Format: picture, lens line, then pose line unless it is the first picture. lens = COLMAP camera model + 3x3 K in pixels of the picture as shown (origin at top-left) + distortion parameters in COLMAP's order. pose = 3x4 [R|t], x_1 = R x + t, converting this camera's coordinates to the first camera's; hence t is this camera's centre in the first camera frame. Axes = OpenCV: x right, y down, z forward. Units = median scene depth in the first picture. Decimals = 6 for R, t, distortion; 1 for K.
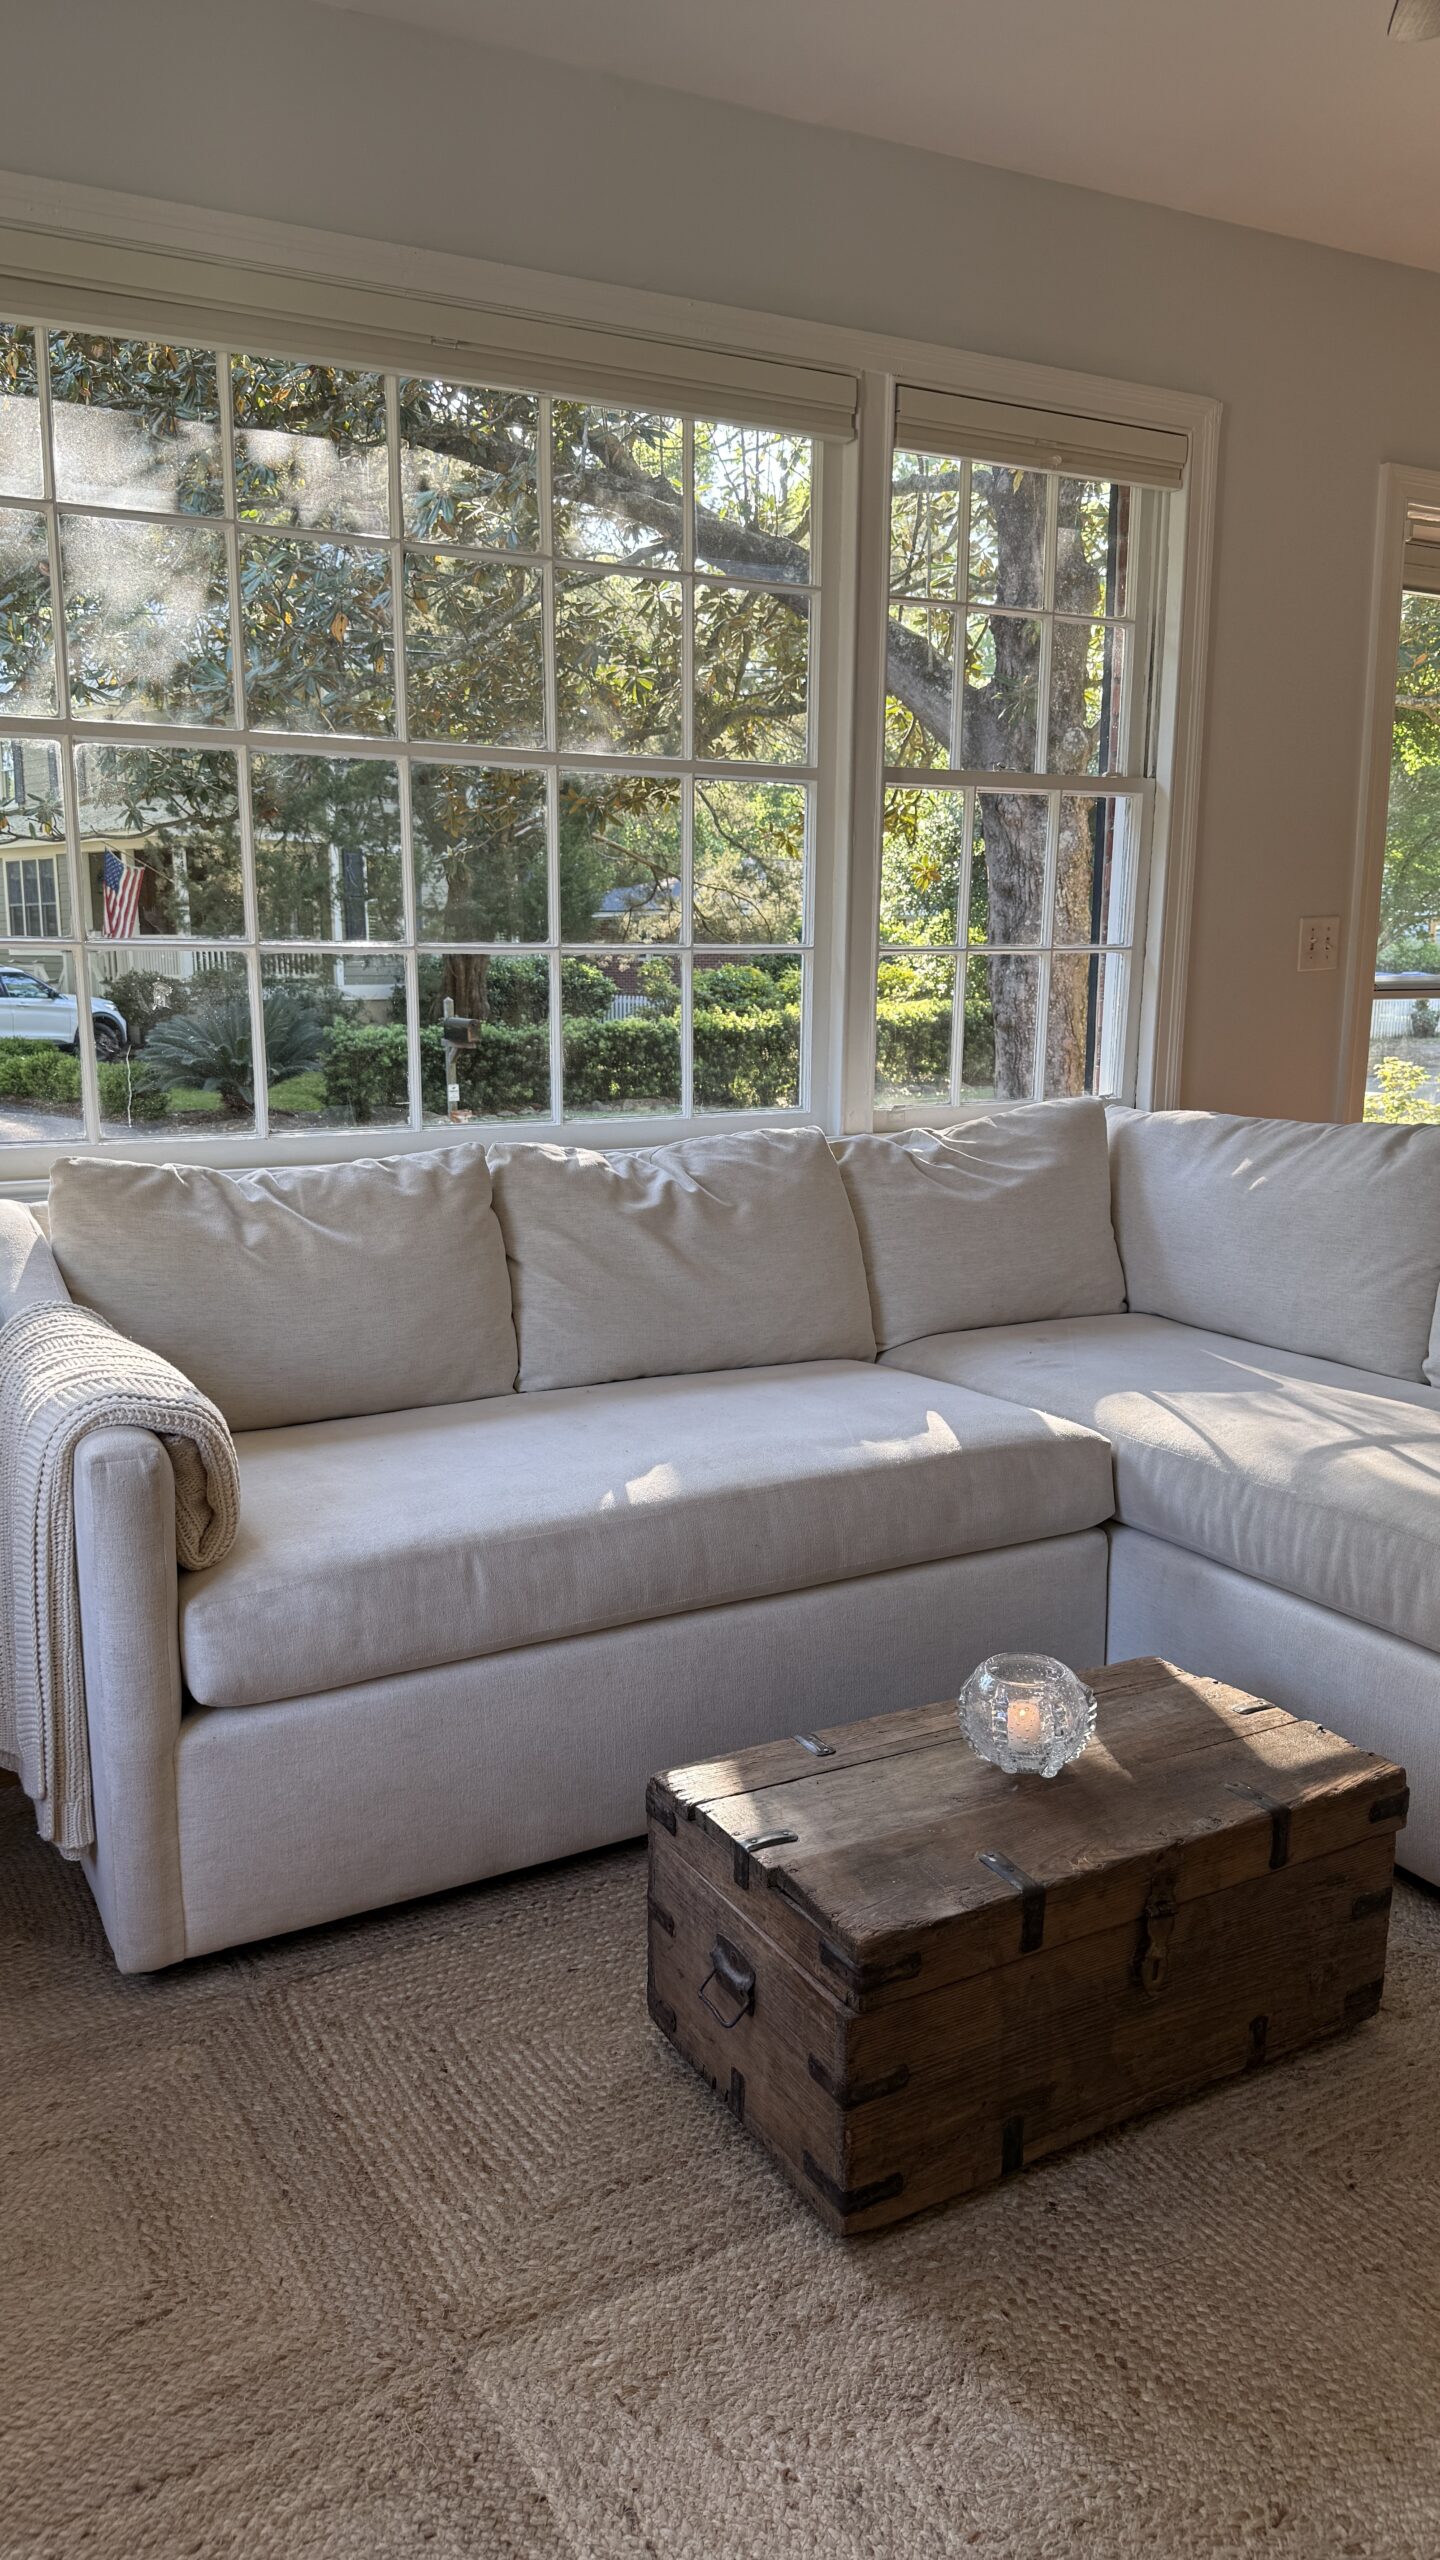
lens RADIAL K [[1899.1, 0, 719.9], [0, 1899.1, 1305.2], [0, 0, 1]] dist [0.003799, -0.008924]
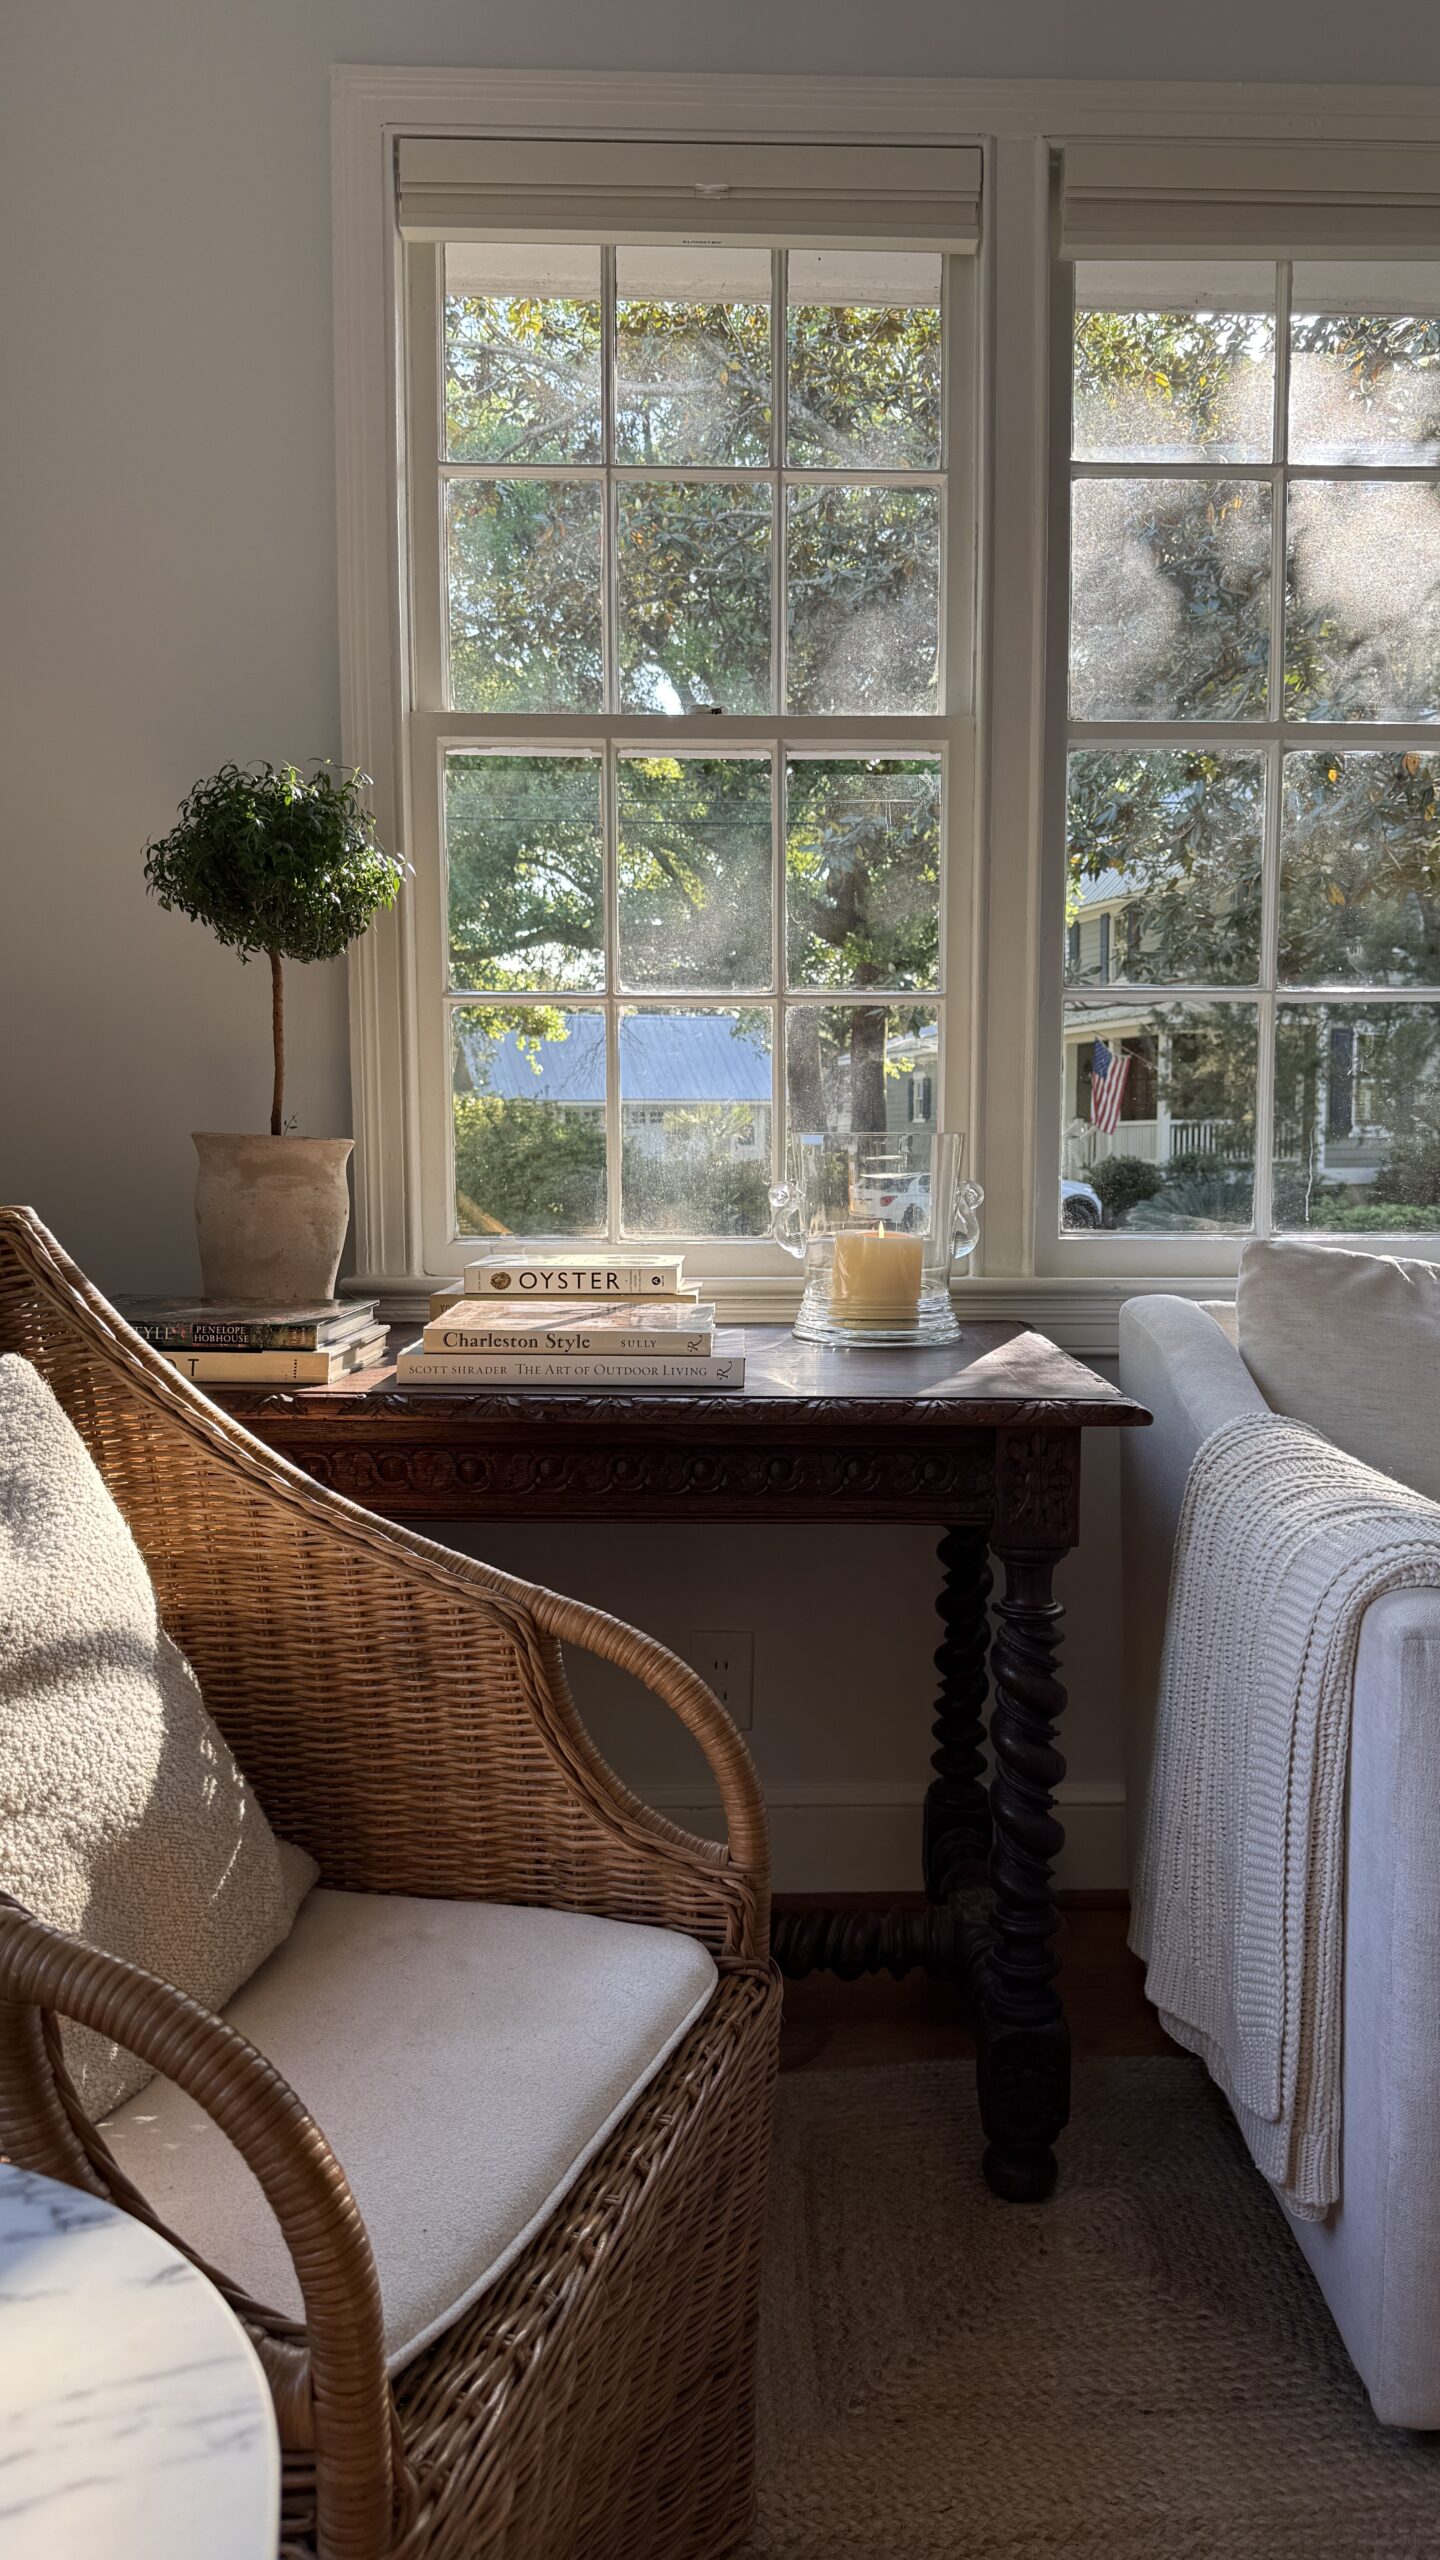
lens RADIAL K [[1899.1, 0, 730.7], [0, 1899.1, 1273.7], [0, 0, 1]] dist [0.003799, -0.008924]
pose [[0.882629, 0.029481, -0.469144, -0.171306], [-0.082920, 0.992146, -0.093655, 0.028311], [0.462699, 0.121564, 0.878141, 0.211376]]
